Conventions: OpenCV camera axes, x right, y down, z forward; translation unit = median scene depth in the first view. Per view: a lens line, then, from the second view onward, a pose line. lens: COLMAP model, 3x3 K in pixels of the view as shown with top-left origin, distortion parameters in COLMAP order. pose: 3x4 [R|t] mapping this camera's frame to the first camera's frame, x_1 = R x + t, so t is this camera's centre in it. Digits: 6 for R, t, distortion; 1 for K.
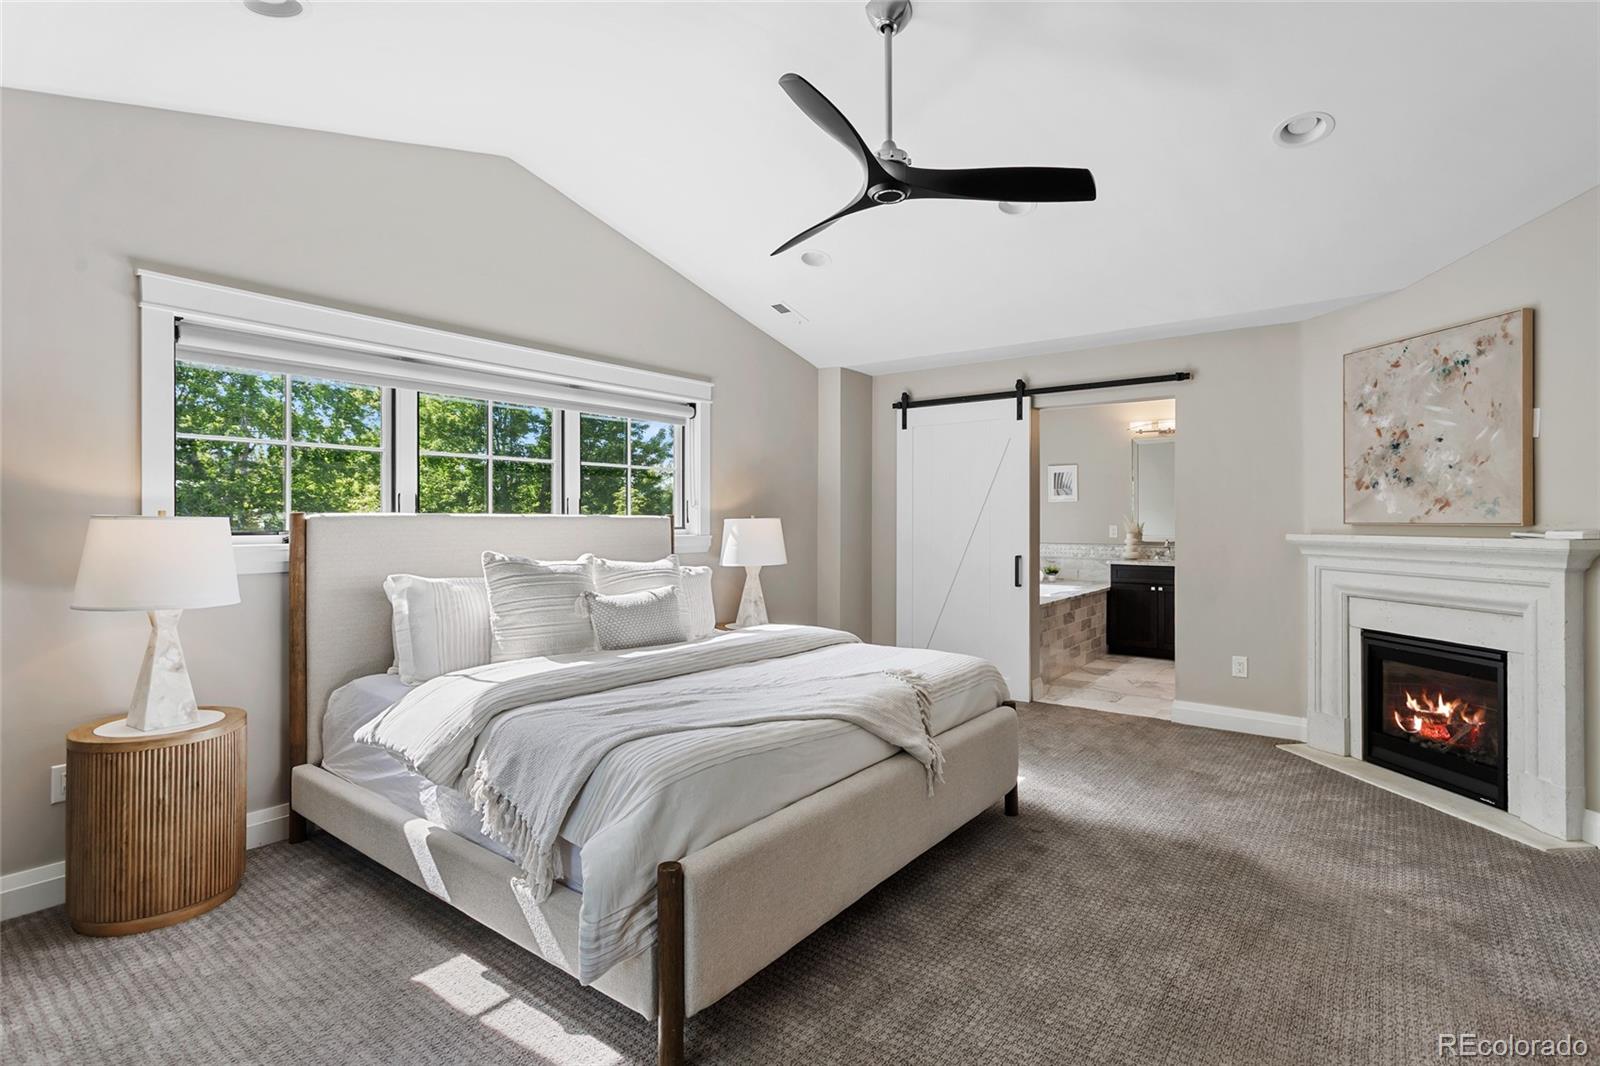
lens RADIAL K [[760.4, 0, 802.7], [0, 760.4, 522.9], [0, 0, 1]] dist [-0.000673, 0.004332]
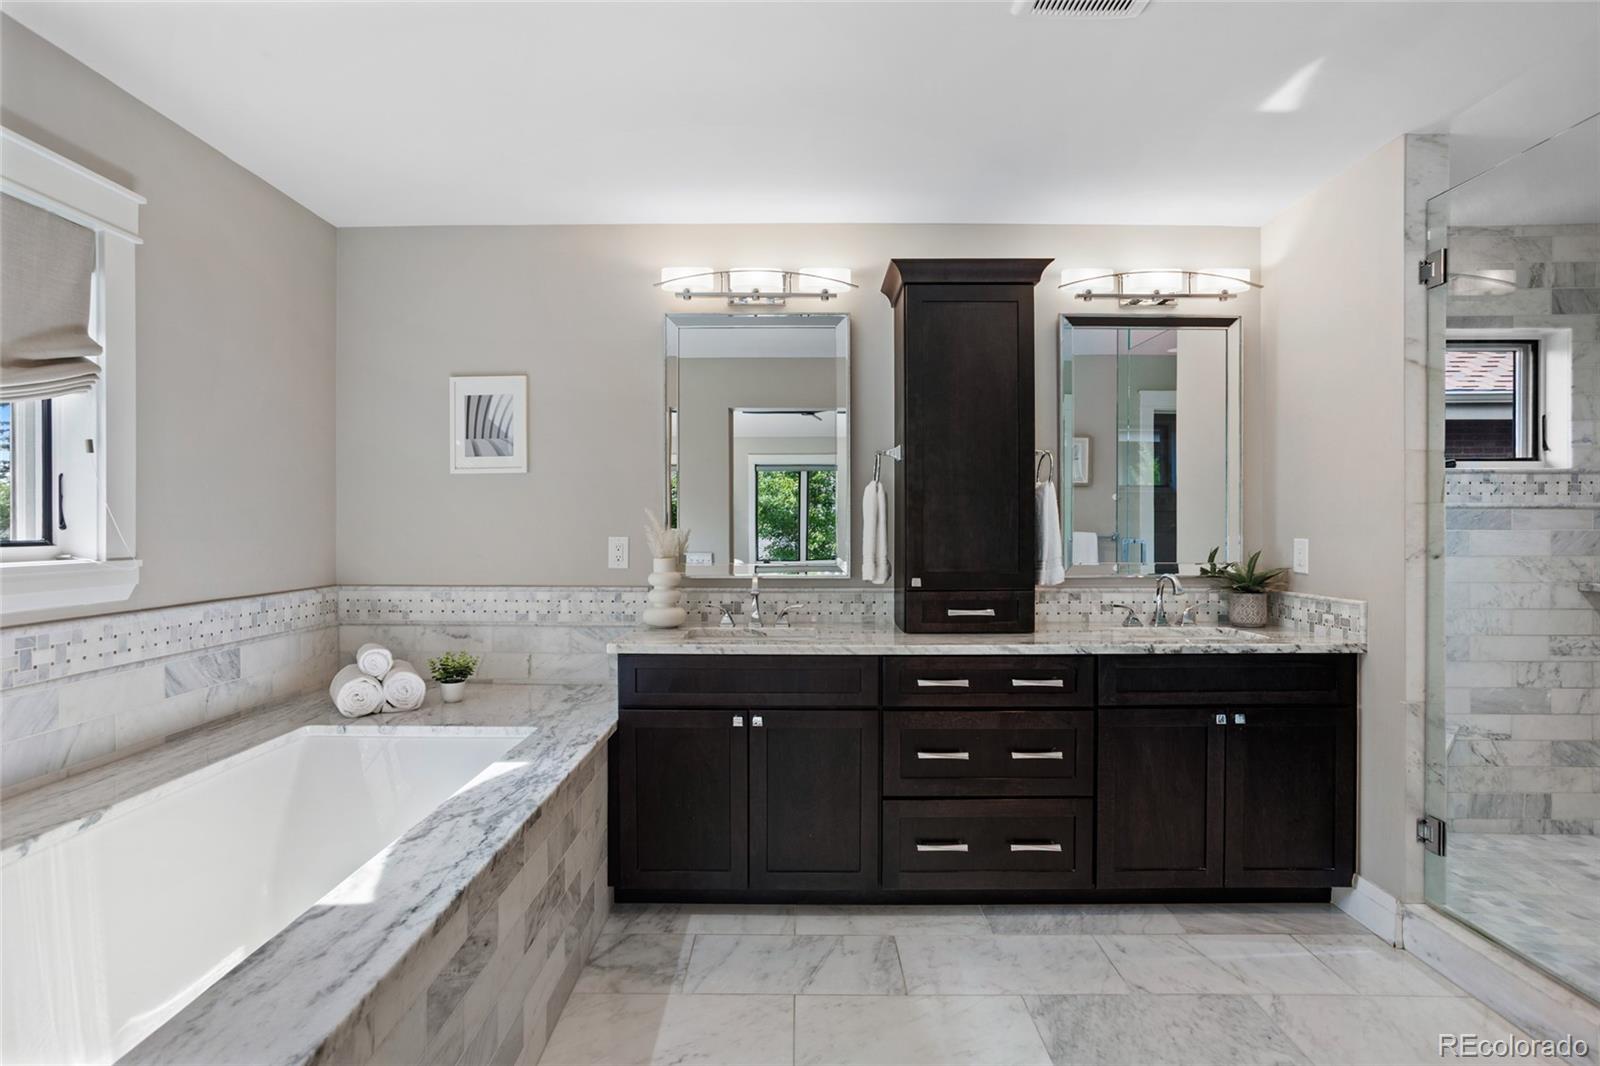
lens RADIAL K [[780.4, 0, 794.5], [0, 780.4, 523.4], [0, 0, 1]] dist [-0.038726, 0.028322]
pose [[0.794142, 0.004258, 0.607718, 0.248769], [-0.000137, 0.999977, -0.006827, -0.000530], [-0.607732, 0.005338, 0.794124, 0.655773]]
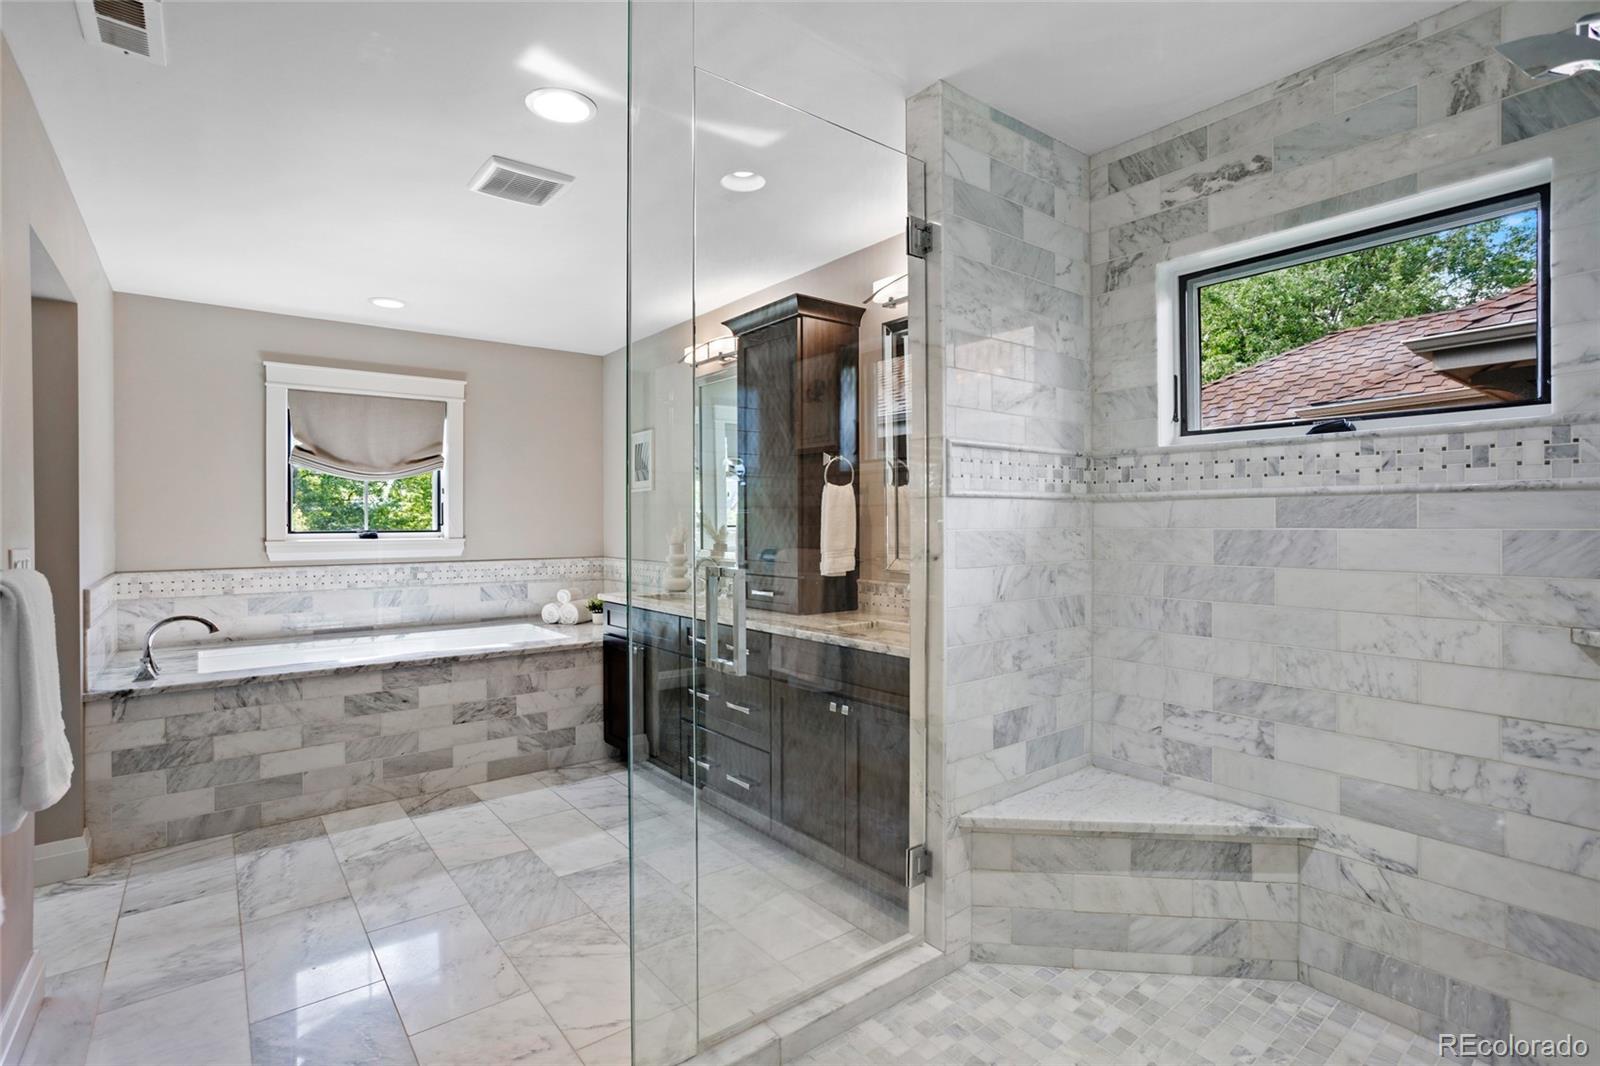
lens RADIAL K [[760.4, 0, 802.7], [0, 760.4, 522.9], [0, 0, 1]] dist [-0.000673, 0.004332]
pose [[0.971145, 0.001575, -0.238484, 0.648648], [-0.002955, 0.999981, -0.005430, 0.000107], [0.238471, 0.005978, 0.971131, 0.474851]]
